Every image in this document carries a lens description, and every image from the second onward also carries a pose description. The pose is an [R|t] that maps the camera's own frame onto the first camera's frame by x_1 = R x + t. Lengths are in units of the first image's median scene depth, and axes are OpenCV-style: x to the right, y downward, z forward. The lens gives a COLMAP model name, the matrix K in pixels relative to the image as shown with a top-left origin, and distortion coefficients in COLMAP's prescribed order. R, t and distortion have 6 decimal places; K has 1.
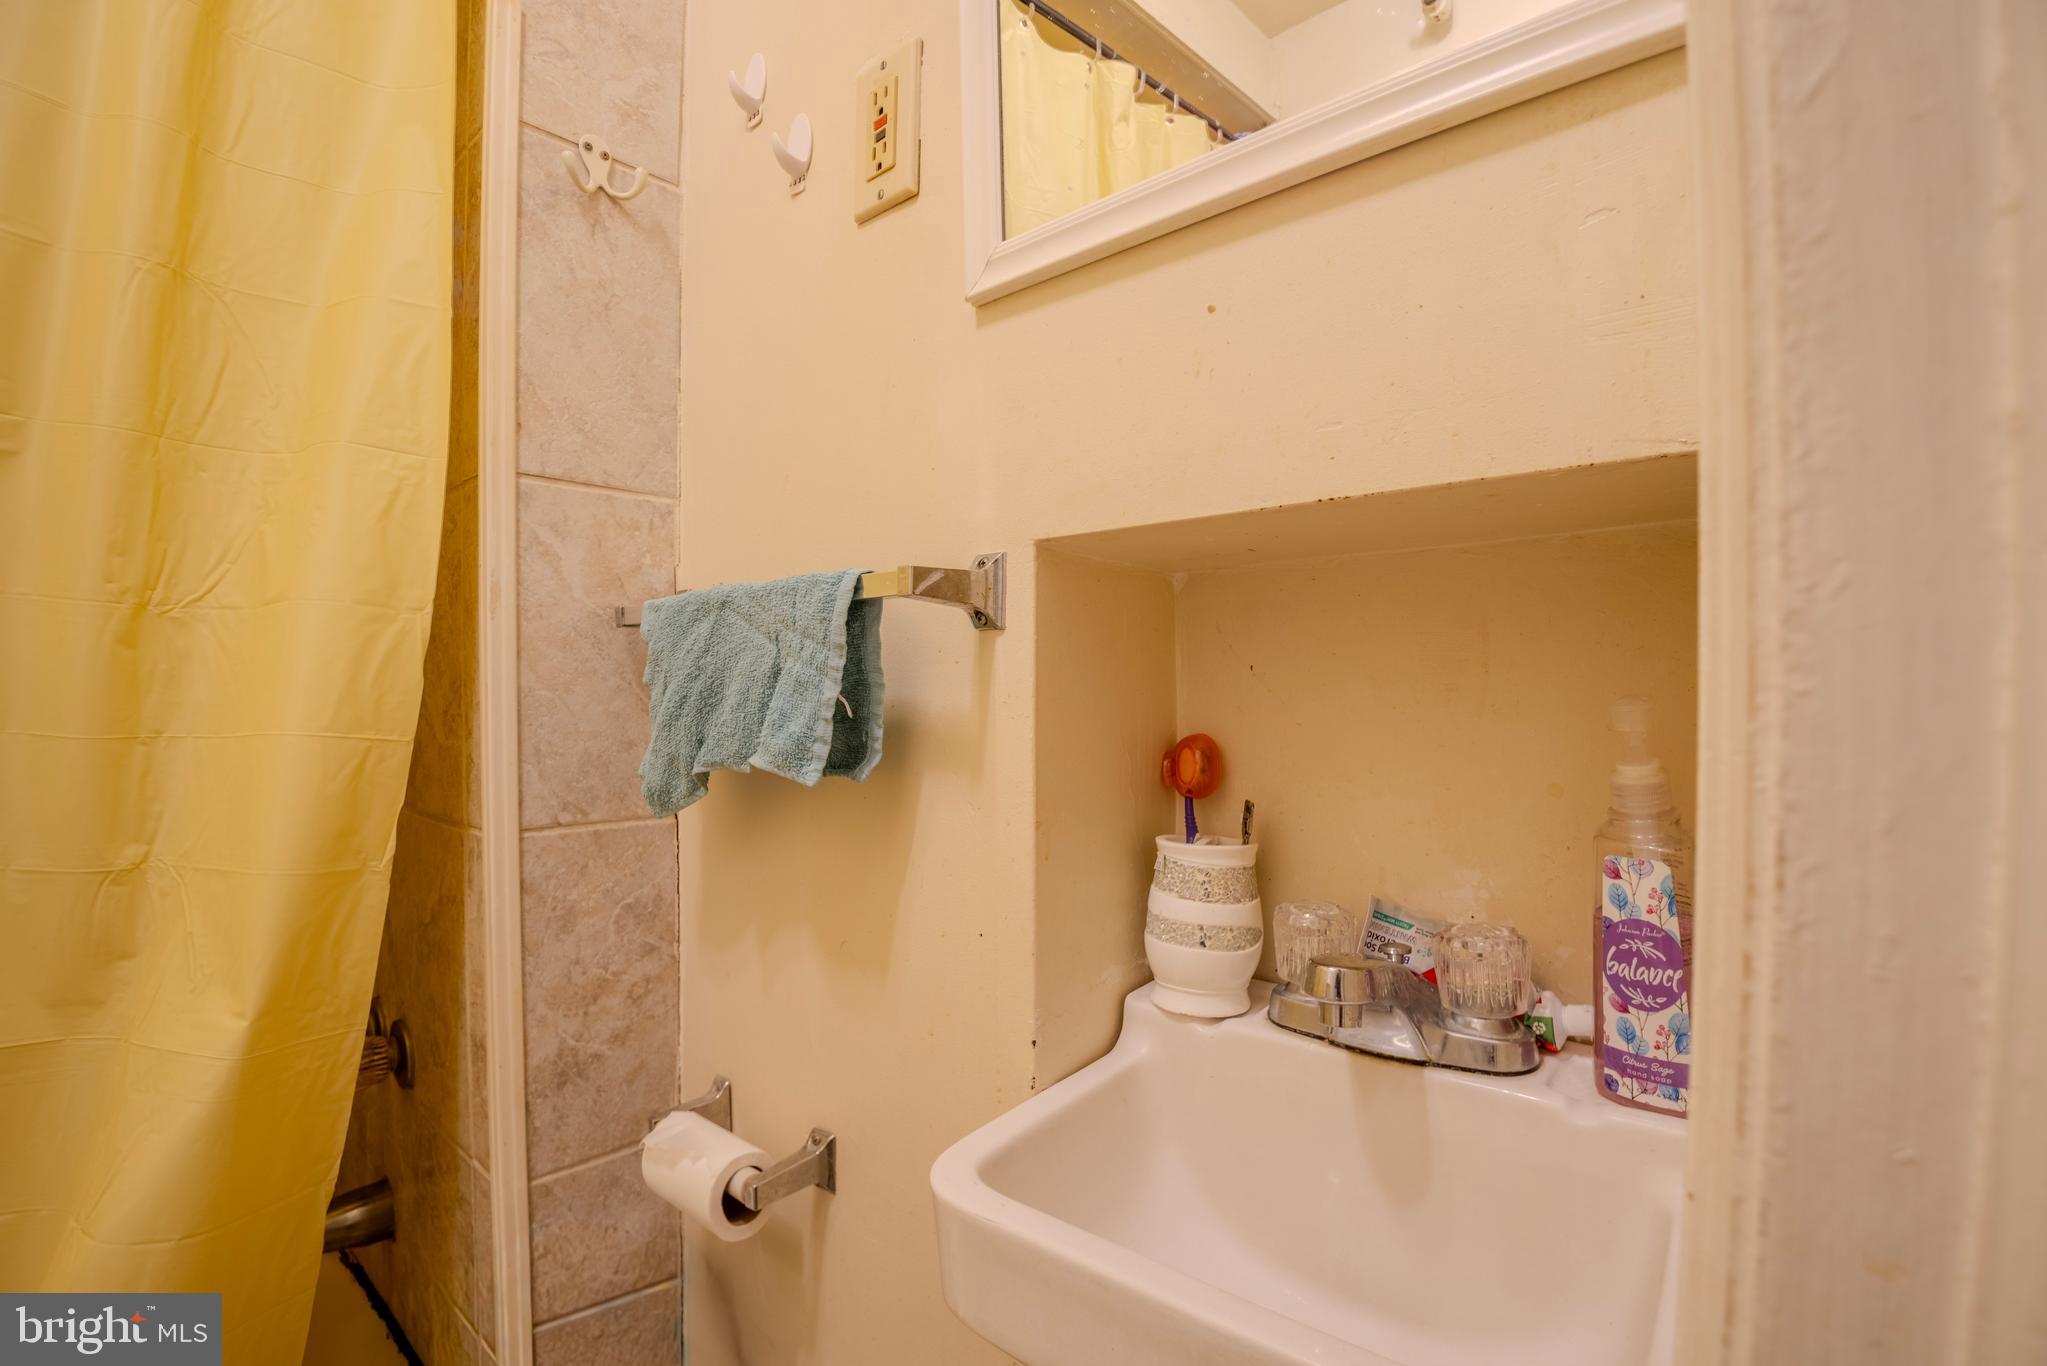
lens RADIAL K [[950.1, 0, 1022.4], [0, 950.1, 729.0], [0, 0, 1]] dist [-0.033433, -0.007171]
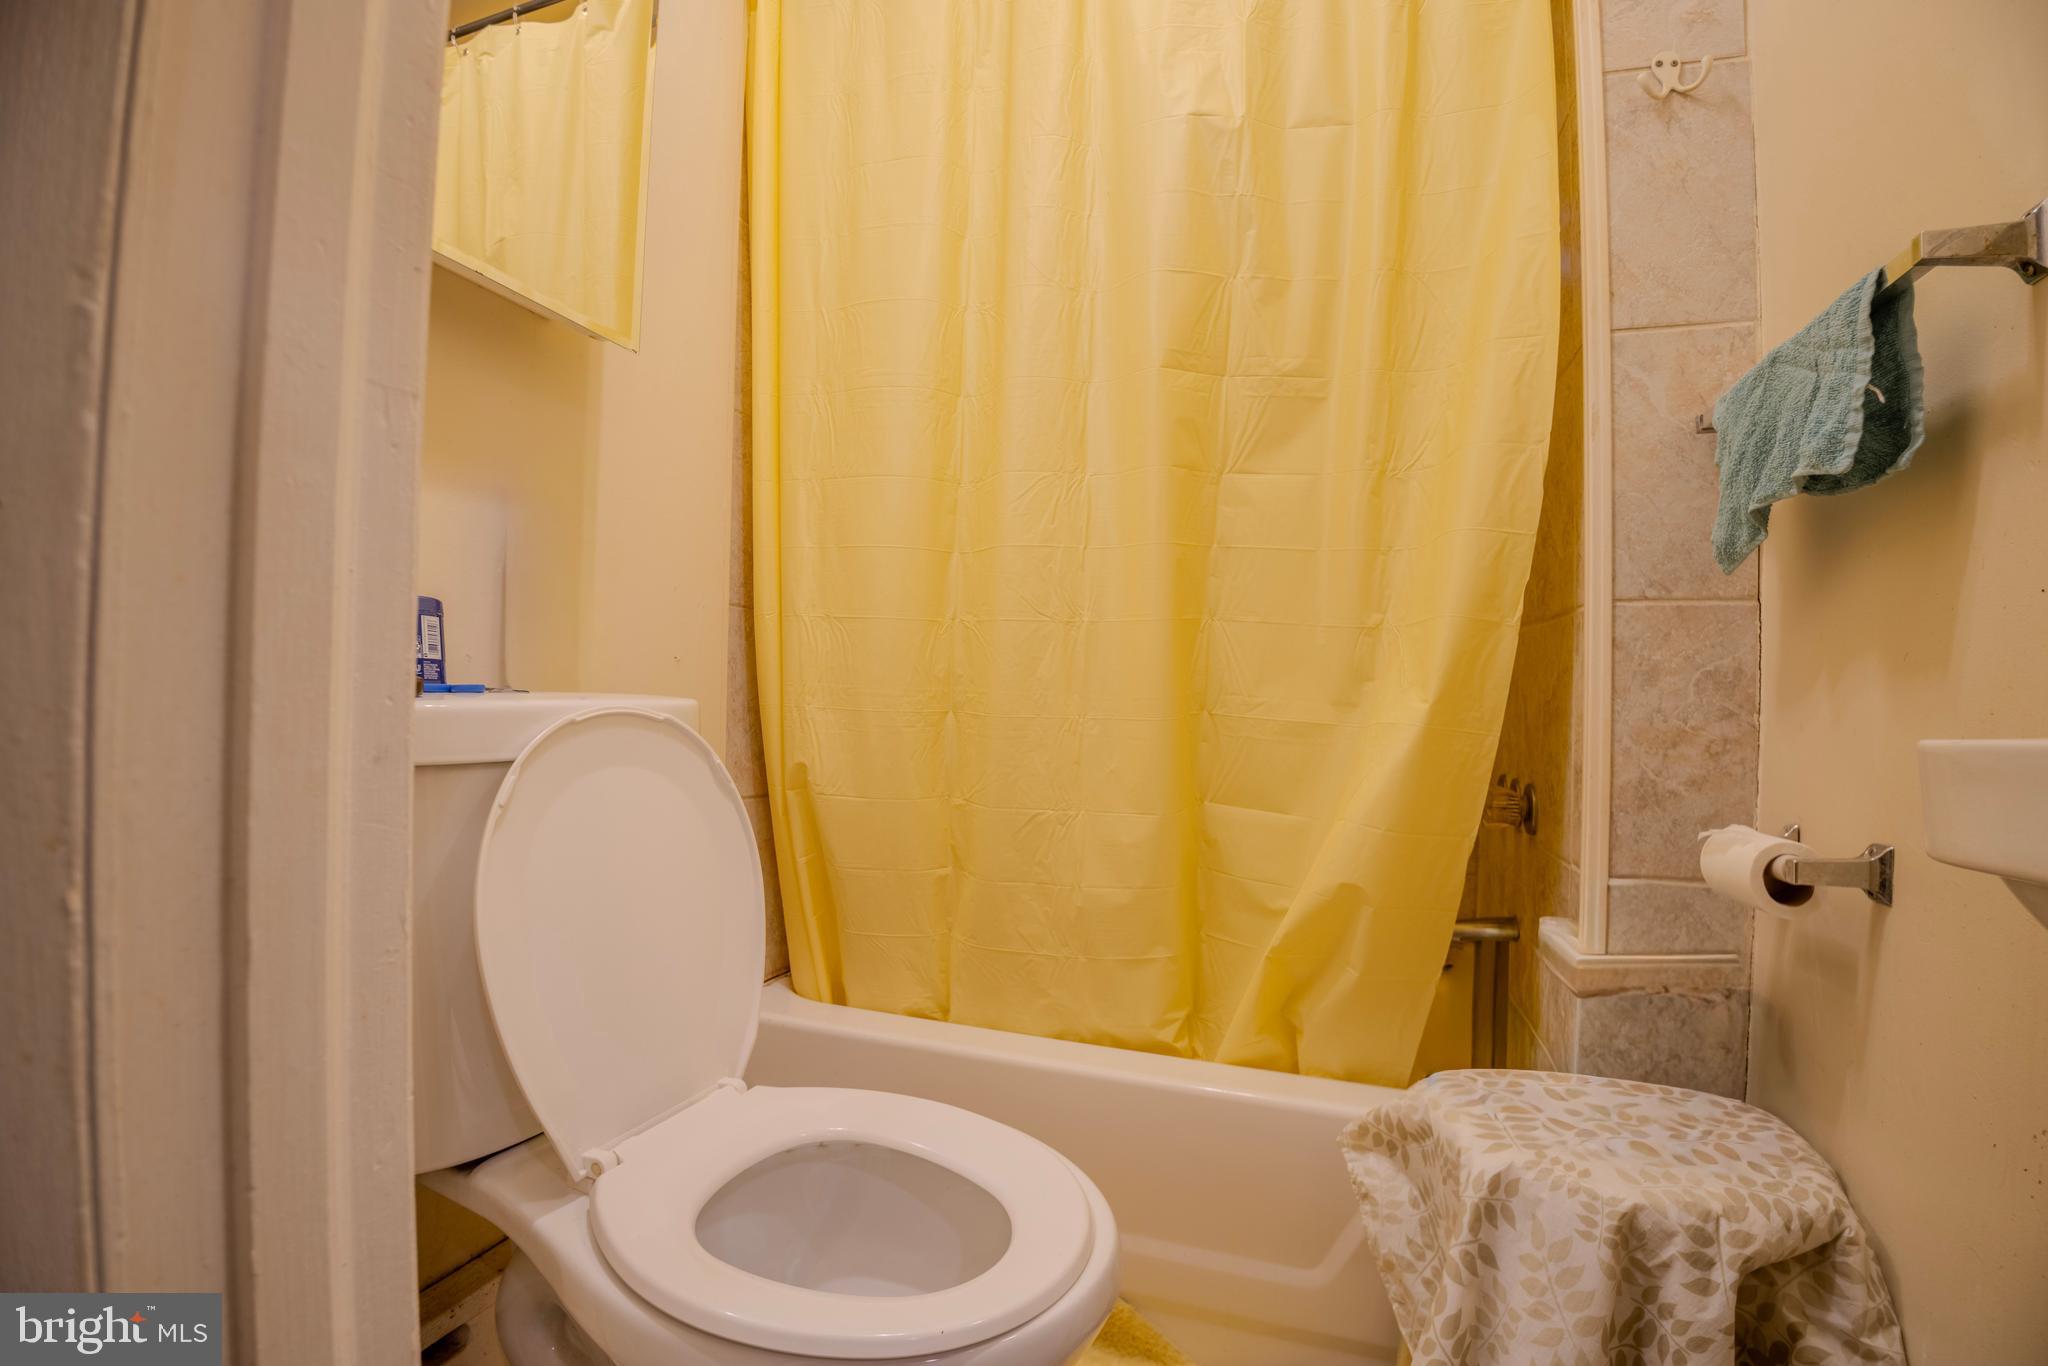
lens RADIAL K [[871.1, 0, 1058.5], [0, 871.1, 689.8], [0, 0, 1]] dist [-0.035710, -0.004489]
pose [[0.430983, 0.002956, -0.902355, 0.208469], [-0.033247, 0.999368, -0.012606, 0.271082], [0.901747, 0.035433, 0.430809, -0.204612]]
